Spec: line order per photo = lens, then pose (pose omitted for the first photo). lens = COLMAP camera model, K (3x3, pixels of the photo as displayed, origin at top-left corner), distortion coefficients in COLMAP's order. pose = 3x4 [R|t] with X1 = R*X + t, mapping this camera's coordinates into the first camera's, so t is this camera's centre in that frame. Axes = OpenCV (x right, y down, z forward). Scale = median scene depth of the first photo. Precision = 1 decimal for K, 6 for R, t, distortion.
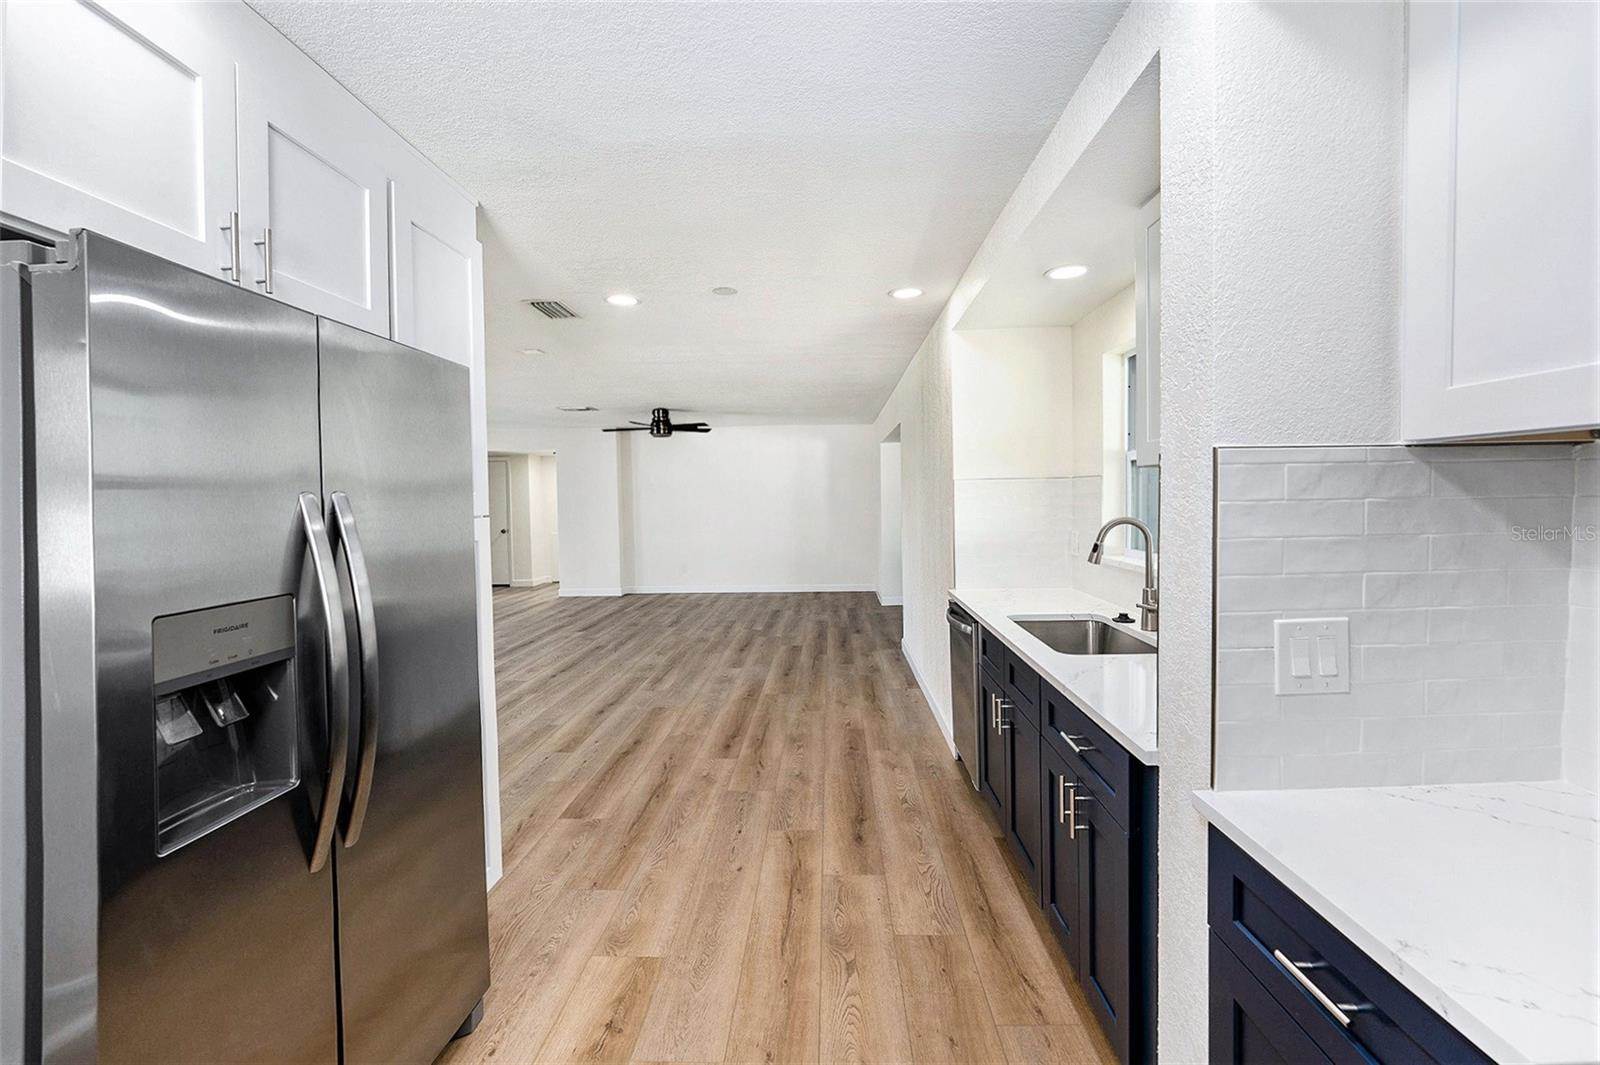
lens RADIAL K [[688.3, 0, 802.9], [0, 688.3, 511.1], [0, 0, 1]] dist [-0.033421, -0.000160]
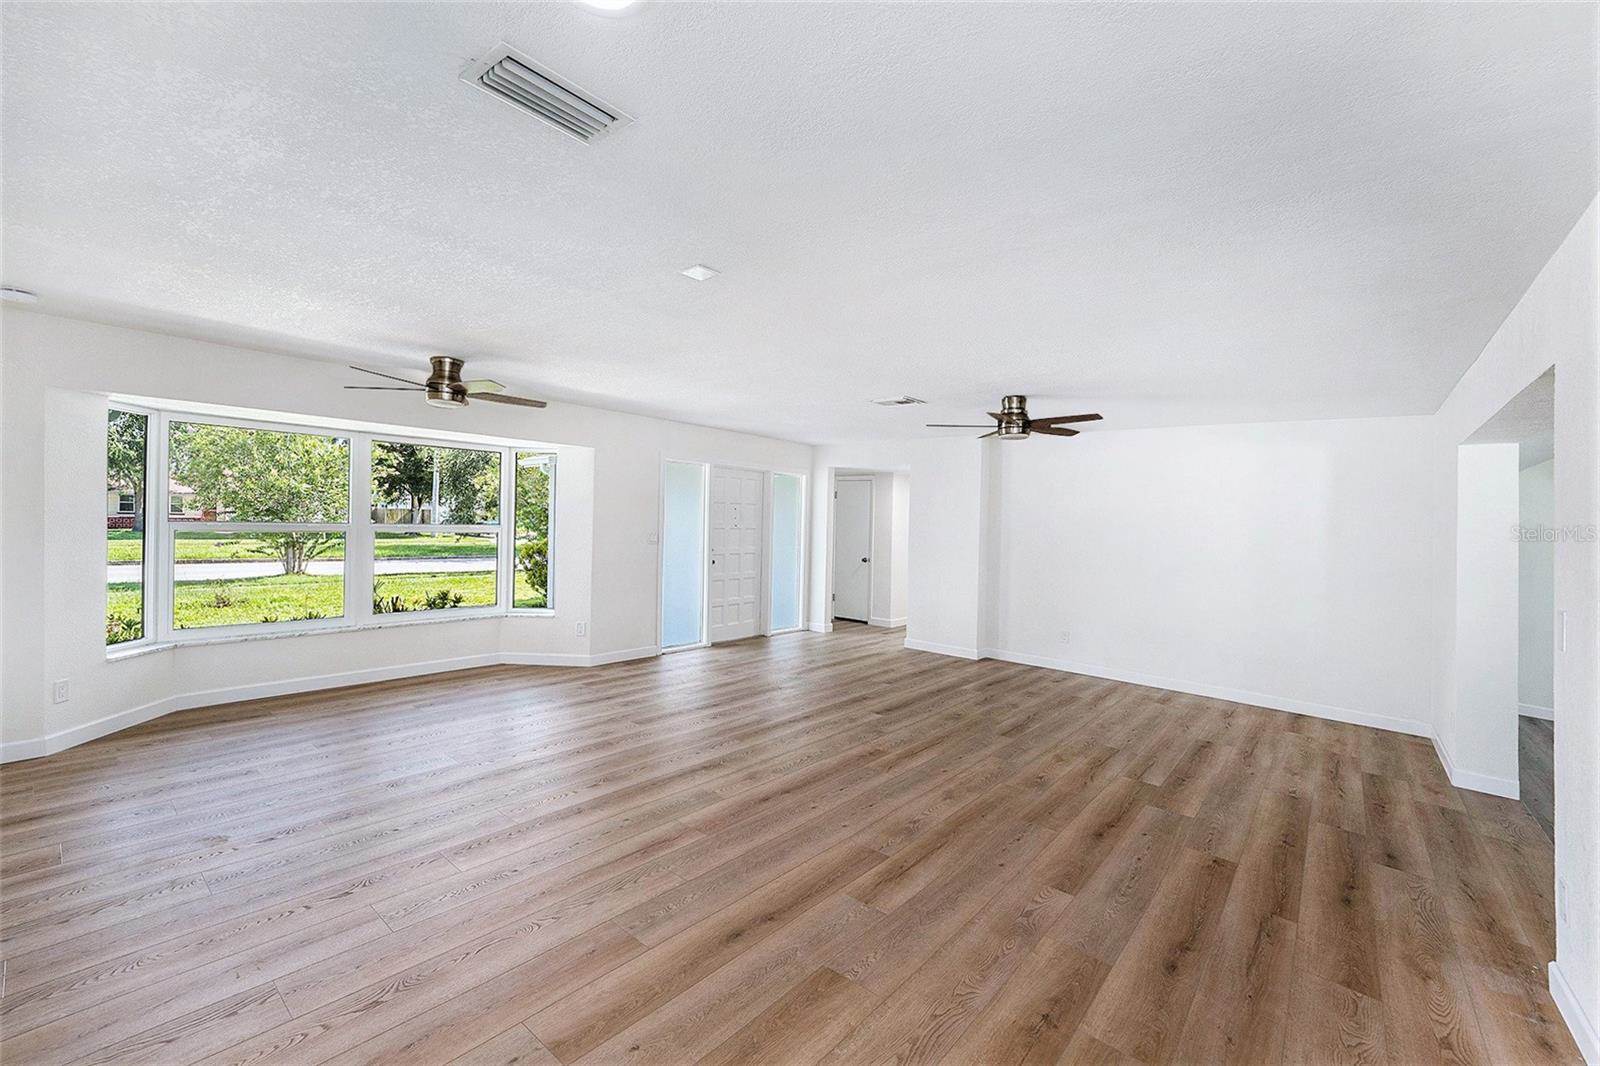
lens RADIAL K [[652.3, 0, 803.8], [0, 652.3, 514.1], [0, 0, 1]] dist [-0.034475, 0.000012]
pose [[0.788940, 0.042703, -0.612985, 0.031268], [-0.069601, 0.997372, -0.020099, -0.018540], [0.610516, 0.058521, 0.789839, 0.698410]]
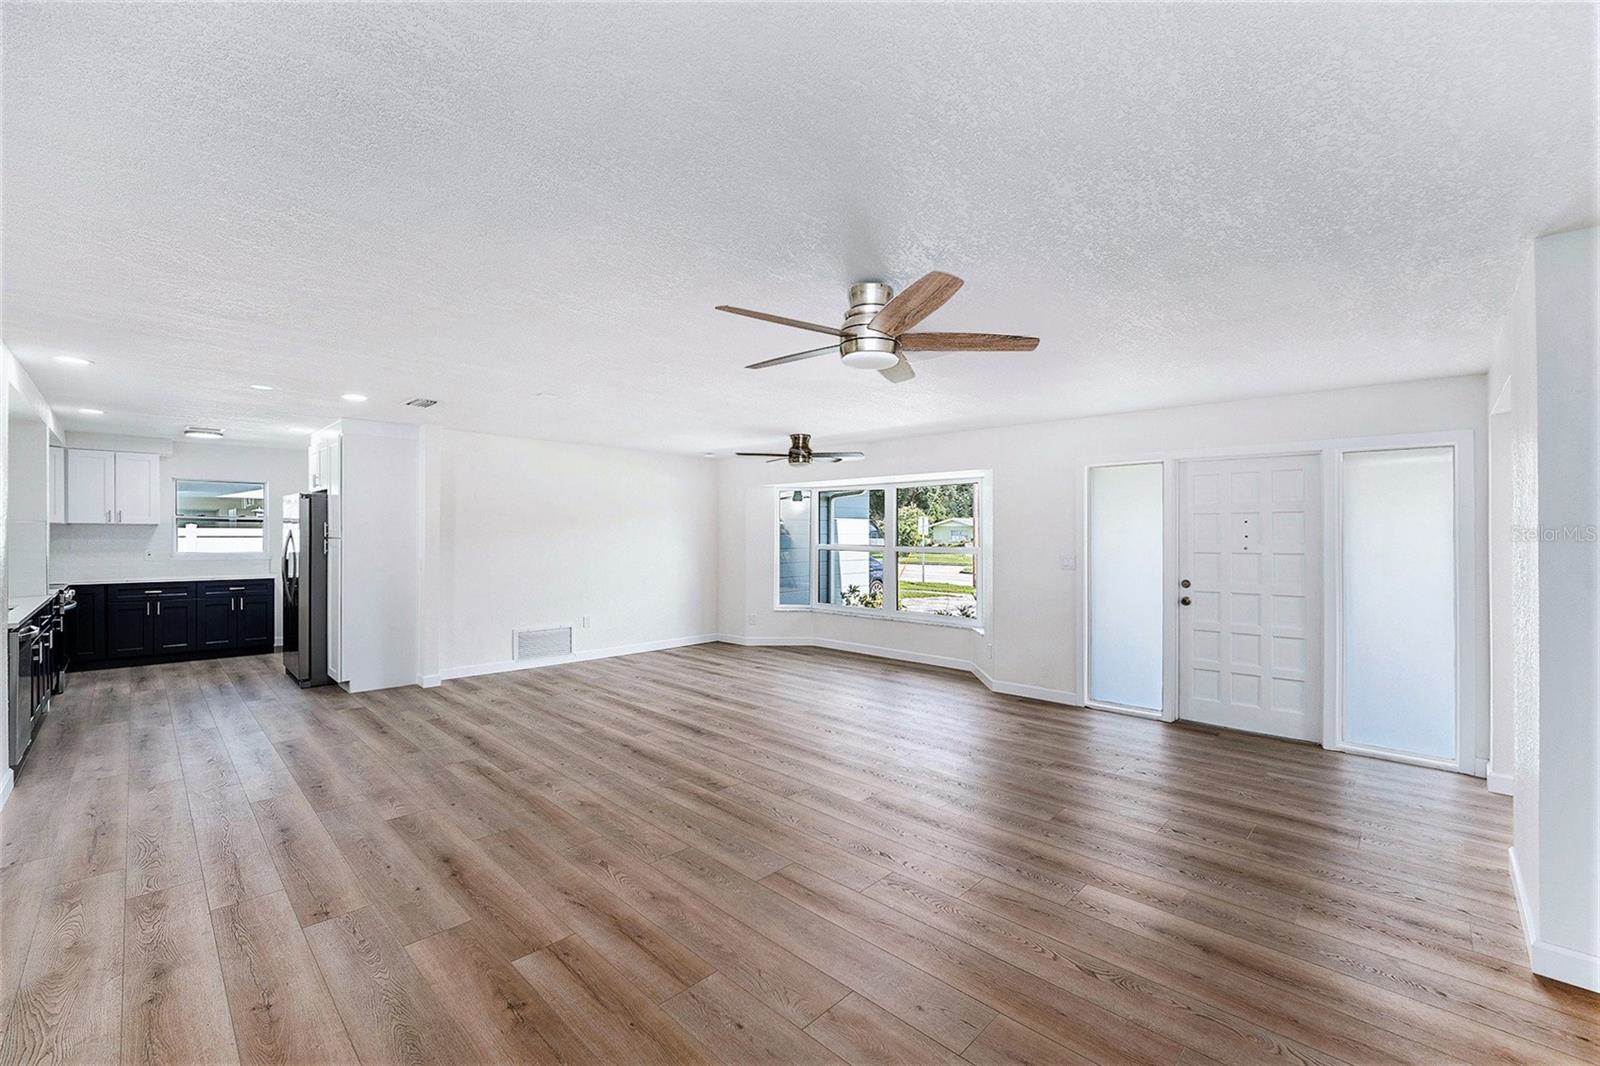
lens RADIAL K [[634.6, 0, 774.8], [0, 634.6, 513.0], [0, 0, 1]] dist [-0.027004, 0.000100]
pose [[-0.663172, -0.007114, -0.748433, 0.135097], [-0.011983, 0.999928, 0.001114, -0.065248], [0.748371, 0.009707, -0.663209, 2.278353]]
